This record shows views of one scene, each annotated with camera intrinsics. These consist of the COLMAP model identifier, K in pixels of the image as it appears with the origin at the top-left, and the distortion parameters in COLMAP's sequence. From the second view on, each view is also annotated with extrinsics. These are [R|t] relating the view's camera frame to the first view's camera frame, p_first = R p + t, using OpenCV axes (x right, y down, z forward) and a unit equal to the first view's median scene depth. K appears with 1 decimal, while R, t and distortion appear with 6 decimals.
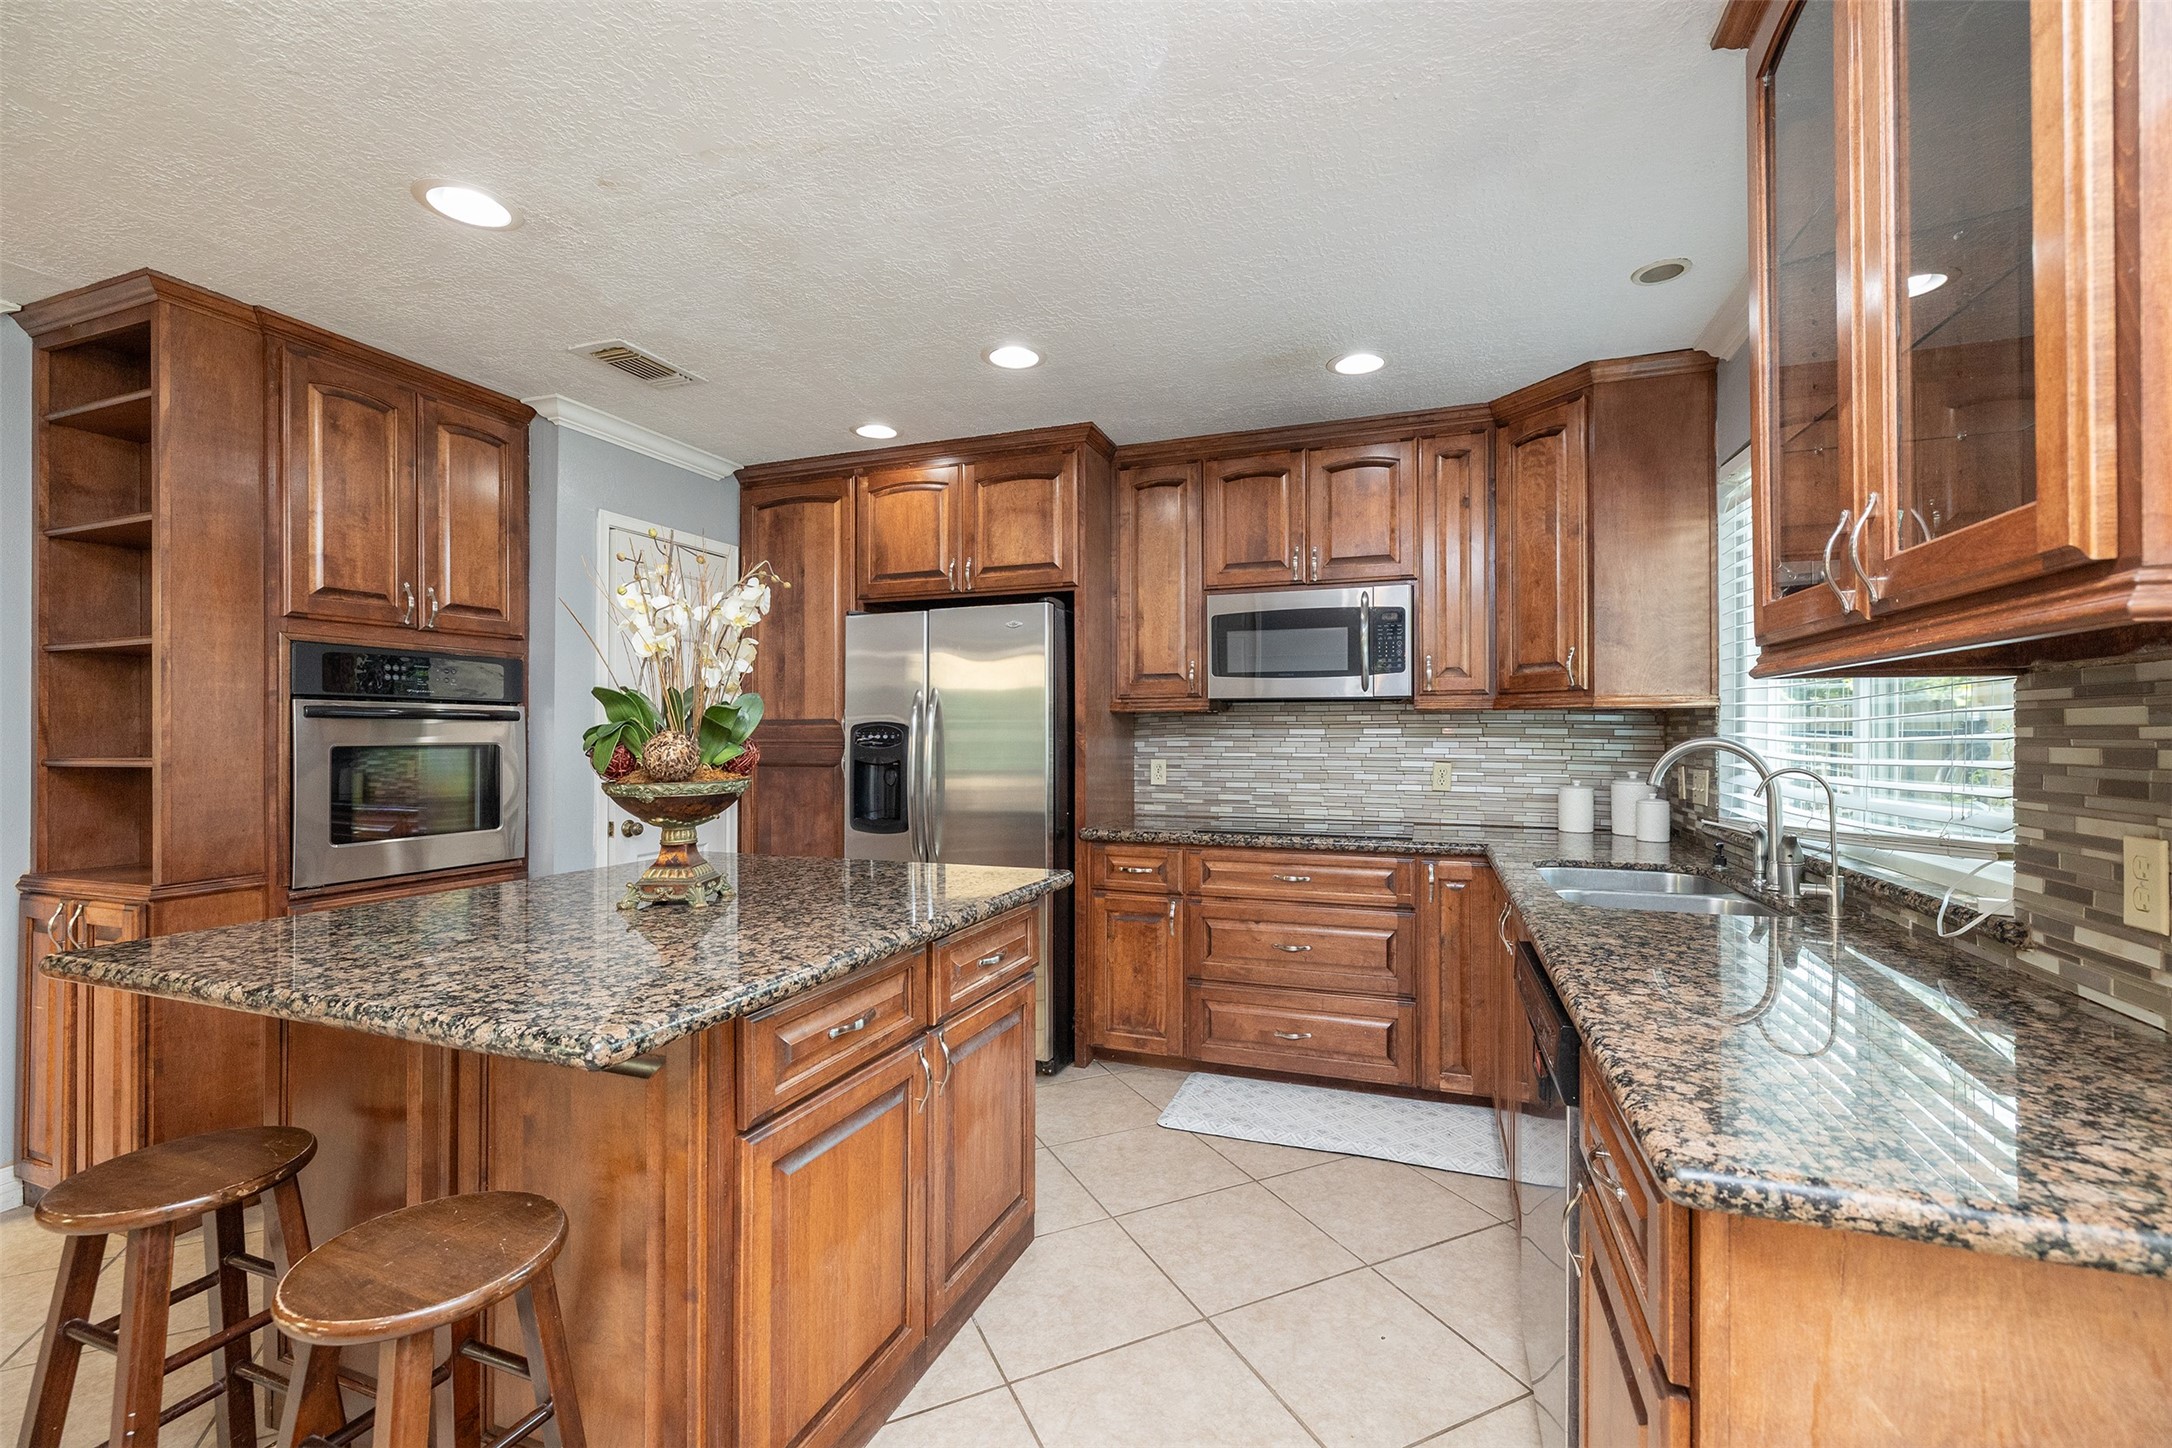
lens RADIAL K [[908.4, 0, 1091.1], [0, 908.4, 724.9], [0, 0, 1]] dist [0.001472, -0.000049]
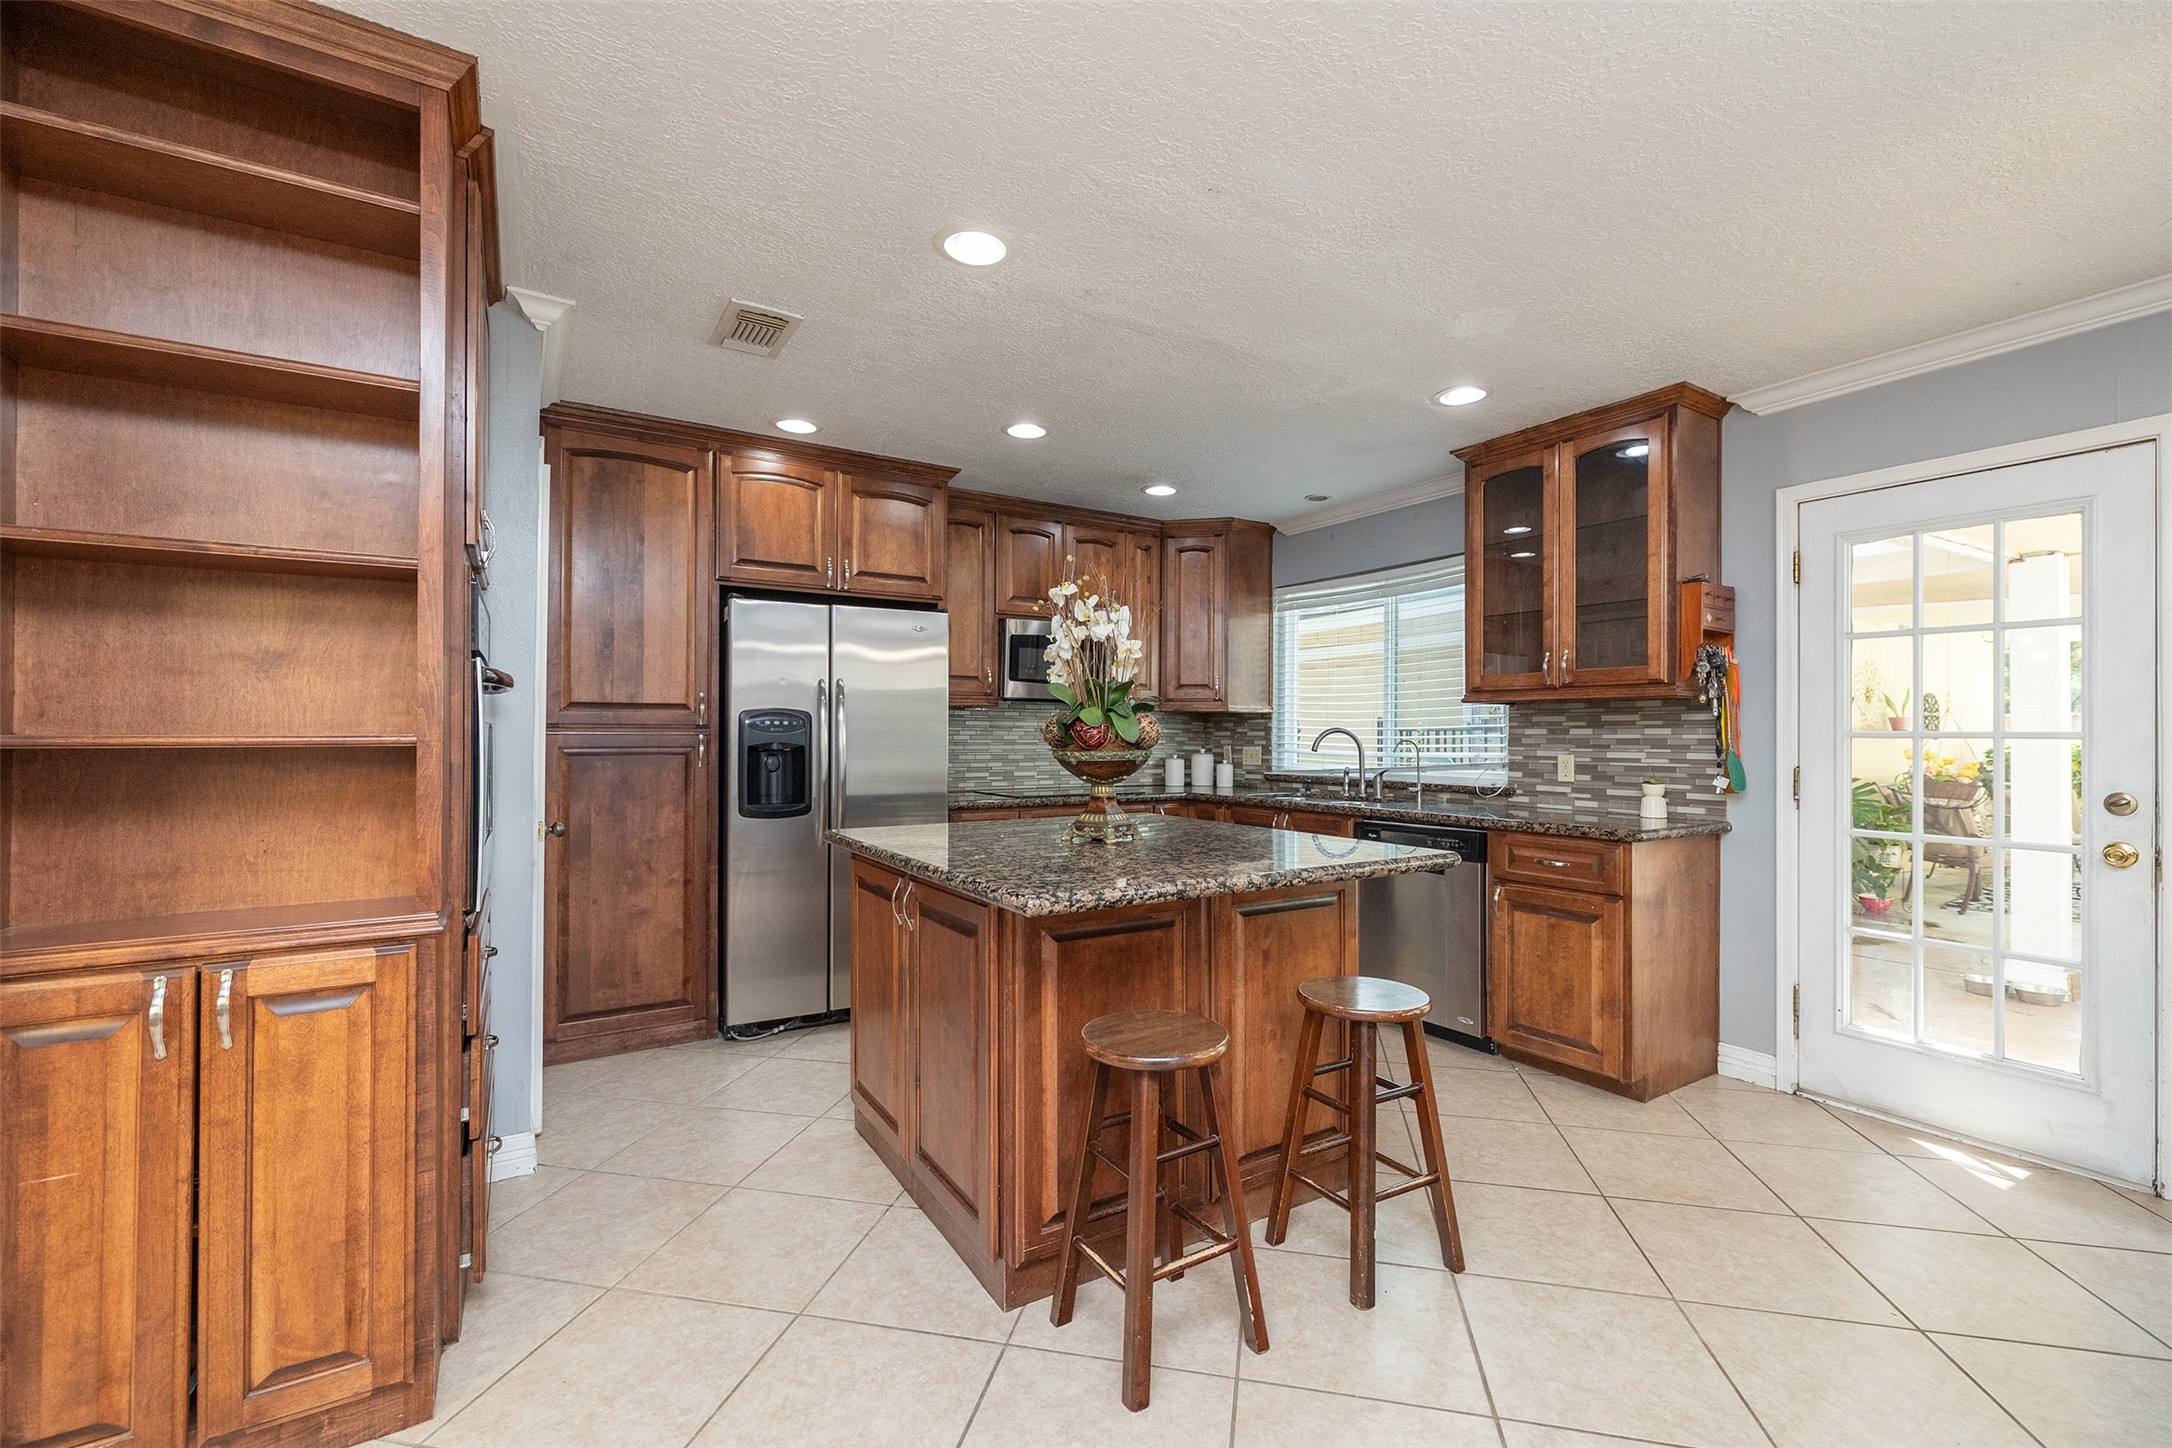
lens RADIAL K [[908.4, 0, 1088.8], [0, 908.4, 725.8], [0, 0, 1]] dist [0.001472, -0.000049]
pose [[0.610400, 0.011863, 0.792004, -1.016456], [-0.012117, 0.999911, -0.005639, 0.021854], [-0.792000, -0.006155, 0.610490, 0.130156]]
